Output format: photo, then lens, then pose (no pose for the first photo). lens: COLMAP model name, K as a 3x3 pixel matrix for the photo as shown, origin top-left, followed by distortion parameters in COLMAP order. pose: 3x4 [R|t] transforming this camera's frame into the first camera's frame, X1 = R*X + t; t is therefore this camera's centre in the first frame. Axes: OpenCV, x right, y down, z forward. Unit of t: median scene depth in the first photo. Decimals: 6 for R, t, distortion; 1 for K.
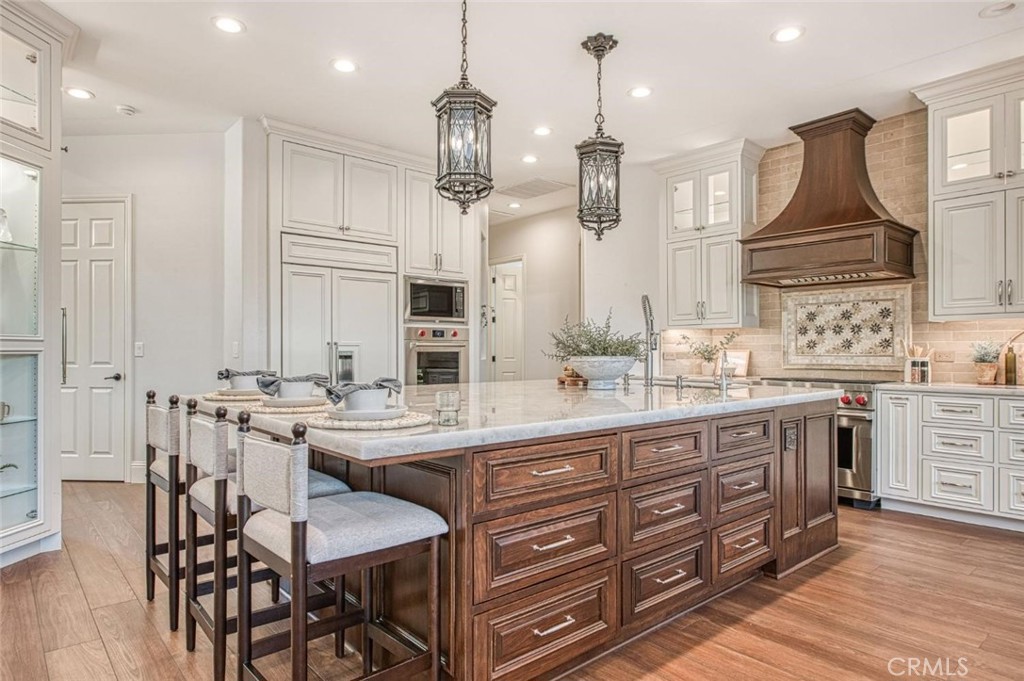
lens RADIAL K [[590.0, 0, 527.5], [0, 590.0, 345.4], [0, 0, 1]] dist [-0.000606, -0.000975]
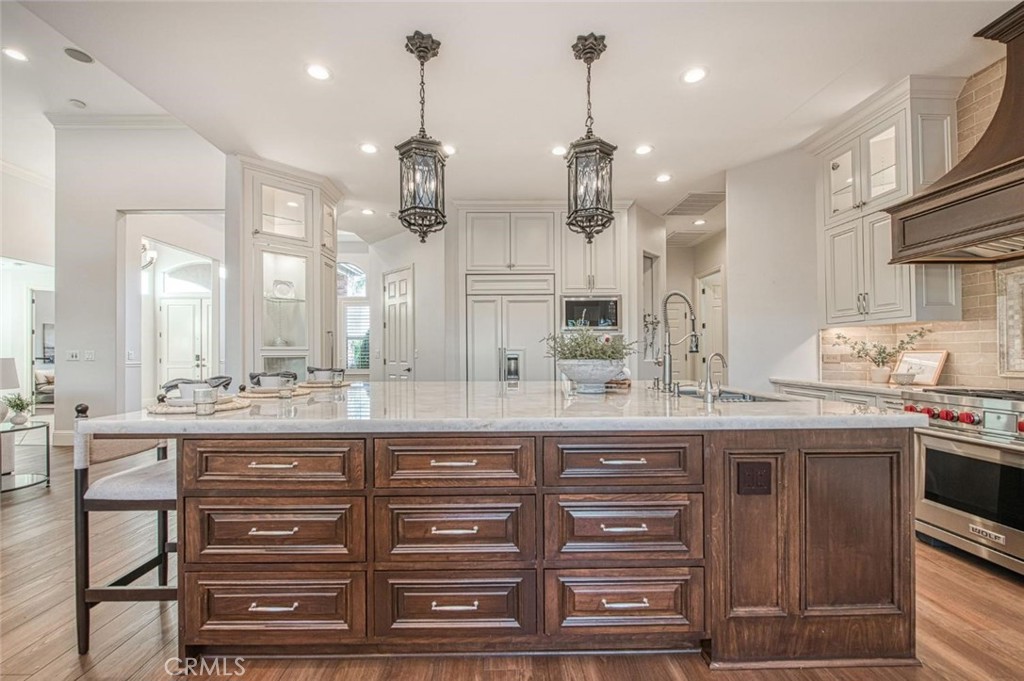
lens RADIAL K [[416.5, 0, 511.4], [0, 416.5, 349.7], [0, 0, 1]] dist [-0.007475, -0.000655]
pose [[0.760608, -0.010592, -0.649125, 0.448670], [0.011191, 0.999932, -0.003203, 0.002814], [0.649114, -0.004828, 0.760675, 0.356312]]
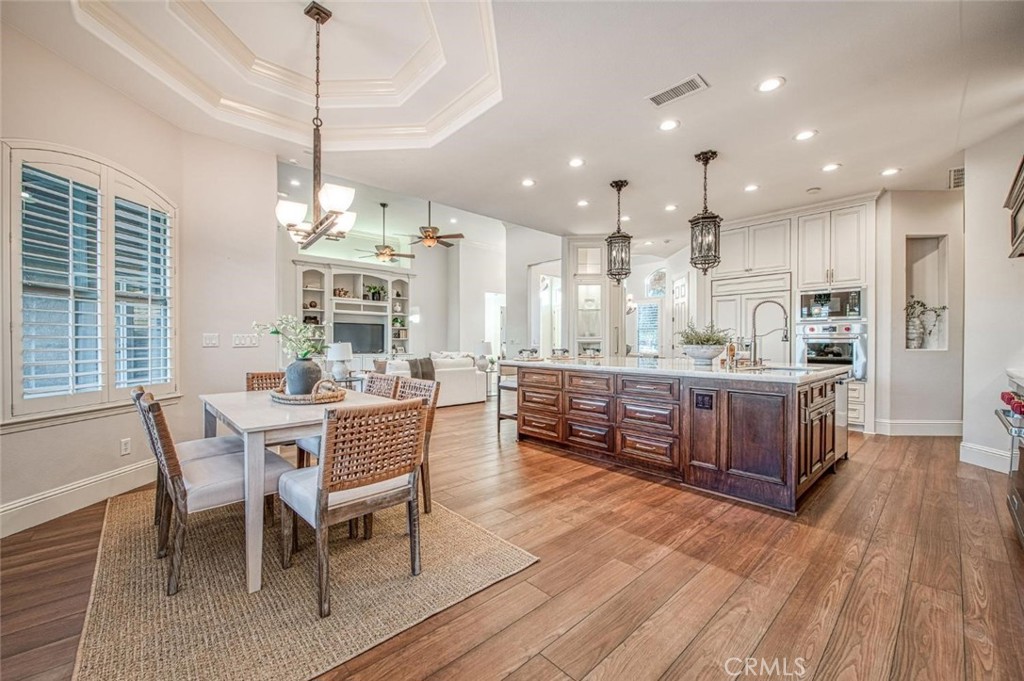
lens RADIAL K [[413.2, 0, 525.7], [0, 413.2, 344.8], [0, 0, 1]] dist [-0.000386, -0.000227]
pose [[0.043169, 0.007360, -0.999041, 1.187534], [0.006332, 0.999951, 0.007640, 0.006080], [0.999048, -0.006655, 0.043120, 0.420550]]
